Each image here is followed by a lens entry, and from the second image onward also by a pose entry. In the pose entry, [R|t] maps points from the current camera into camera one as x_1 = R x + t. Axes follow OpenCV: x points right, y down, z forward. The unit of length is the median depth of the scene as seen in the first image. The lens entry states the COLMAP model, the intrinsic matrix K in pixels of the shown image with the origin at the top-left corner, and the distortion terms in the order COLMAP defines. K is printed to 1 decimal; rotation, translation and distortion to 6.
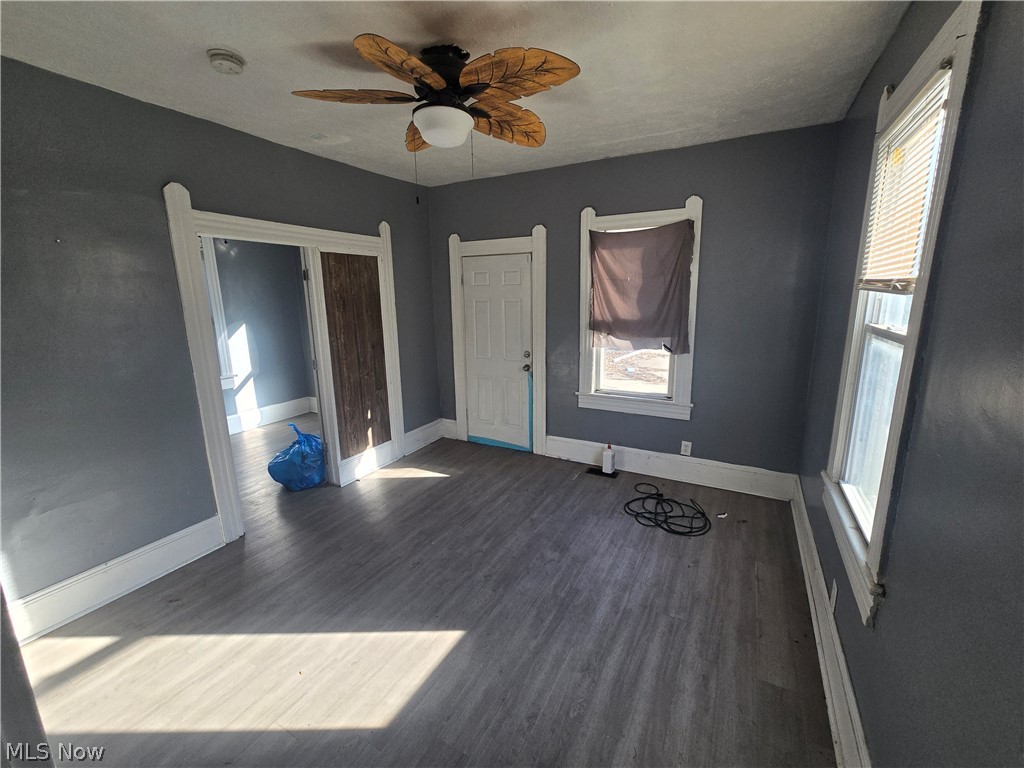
lens RADIAL K [[415.9, 0, 513.9], [0, 415.9, 382.5], [0, 0, 1]] dist [-0.000110, -0.000013]
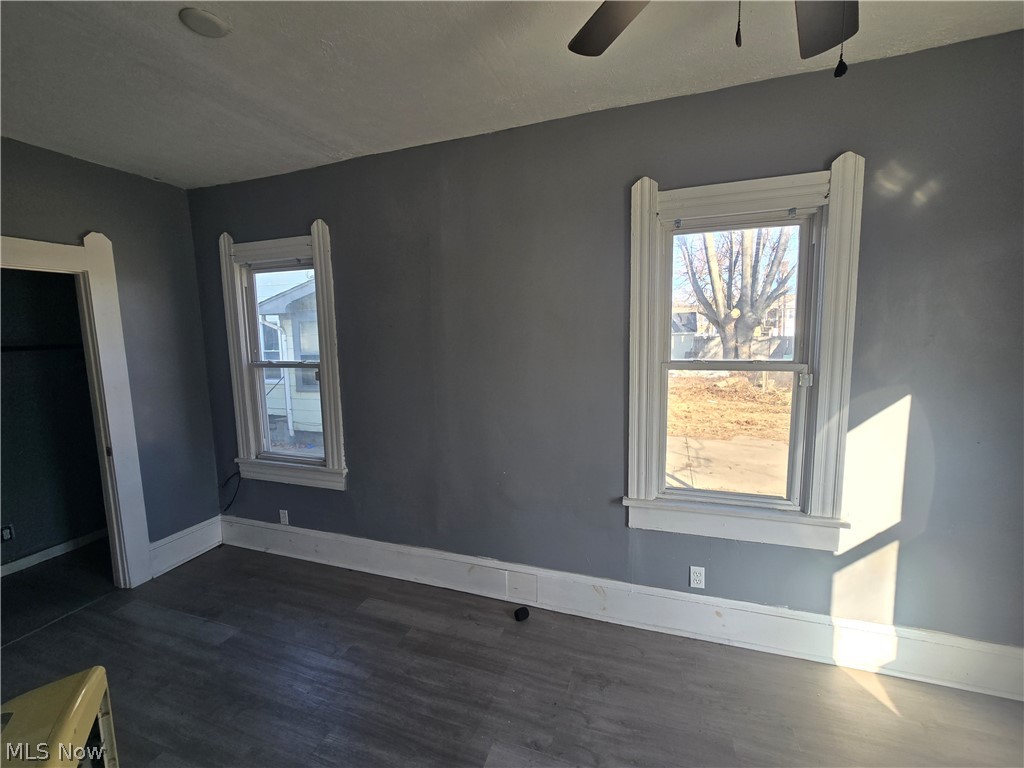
lens RADIAL K [[415.9, 0, 512.6], [0, 415.9, 382.4], [0, 0, 1]] dist [-0.000110, -0.000013]
pose [[0.176635, 0.118667, -0.977097, -0.355312], [-0.183258, 0.979313, 0.085808, -0.117522], [0.967066, 0.163904, 0.194728, 0.591145]]
